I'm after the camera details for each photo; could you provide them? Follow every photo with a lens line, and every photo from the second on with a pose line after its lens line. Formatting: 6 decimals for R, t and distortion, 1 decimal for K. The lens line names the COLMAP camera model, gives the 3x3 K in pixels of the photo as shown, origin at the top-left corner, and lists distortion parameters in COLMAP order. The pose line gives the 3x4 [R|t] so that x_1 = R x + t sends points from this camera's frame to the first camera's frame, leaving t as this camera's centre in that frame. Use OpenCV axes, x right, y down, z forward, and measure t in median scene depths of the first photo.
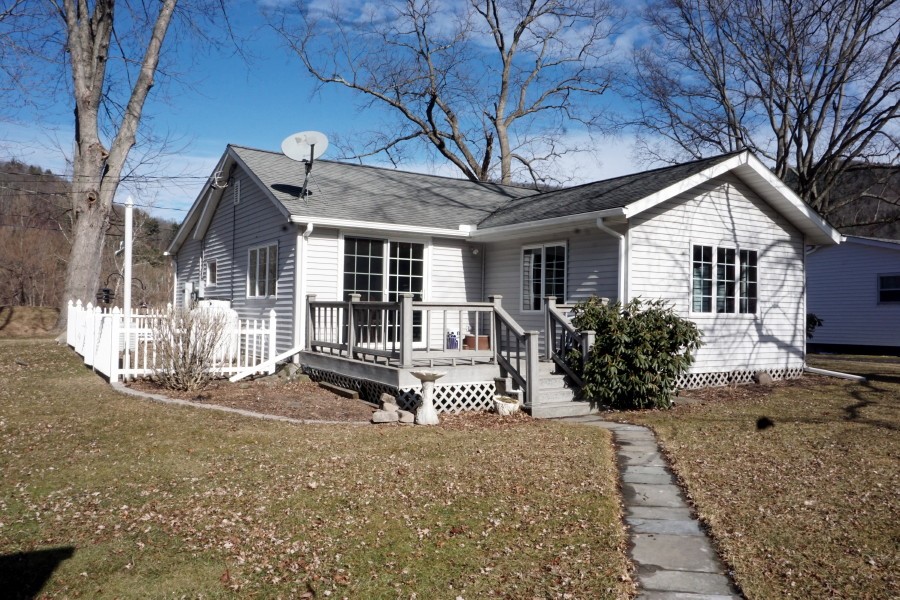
lens RADIAL K [[667.5, 0, 450.0], [0, 667.5, 300.0], [0, 0, 1]] dist [0.000161, 0.003409]
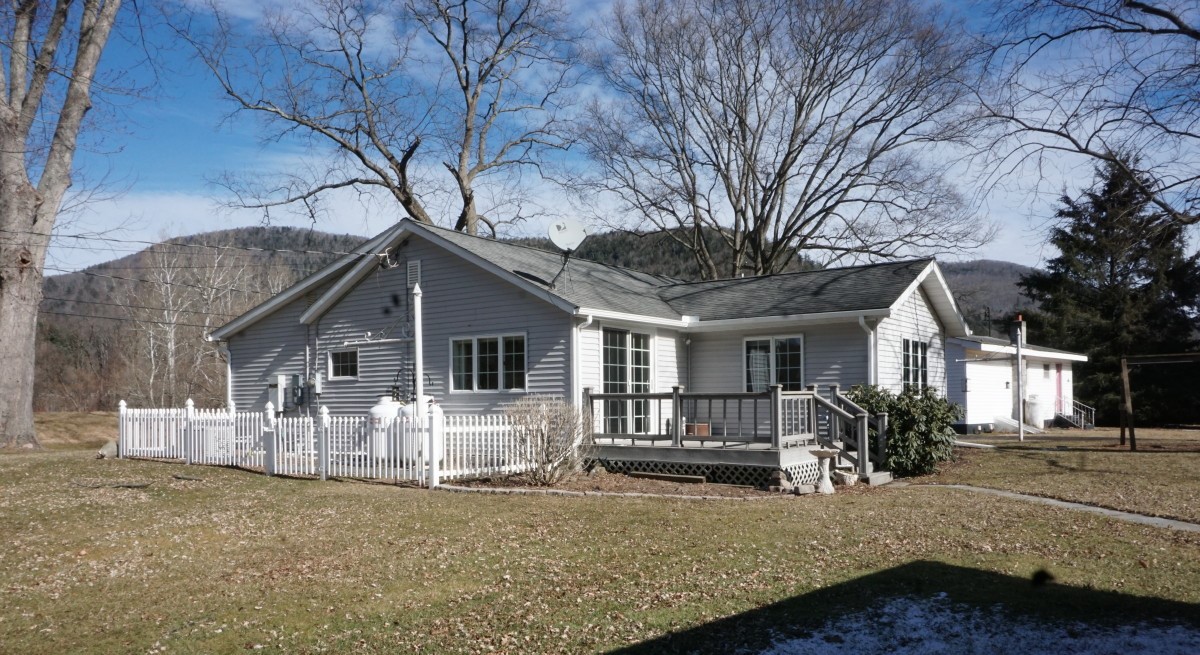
lens RADIAL K [[846.5, 0, 600.5], [0, 846.5, 394.1], [0, 0, 1]] dist [-0.006749, -0.003491]
pose [[0.926352, -0.022291, 0.375998, -0.597804], [0.019594, 0.999748, 0.010995, -0.010101], [-0.376148, -0.002818, 0.926555, -0.153013]]
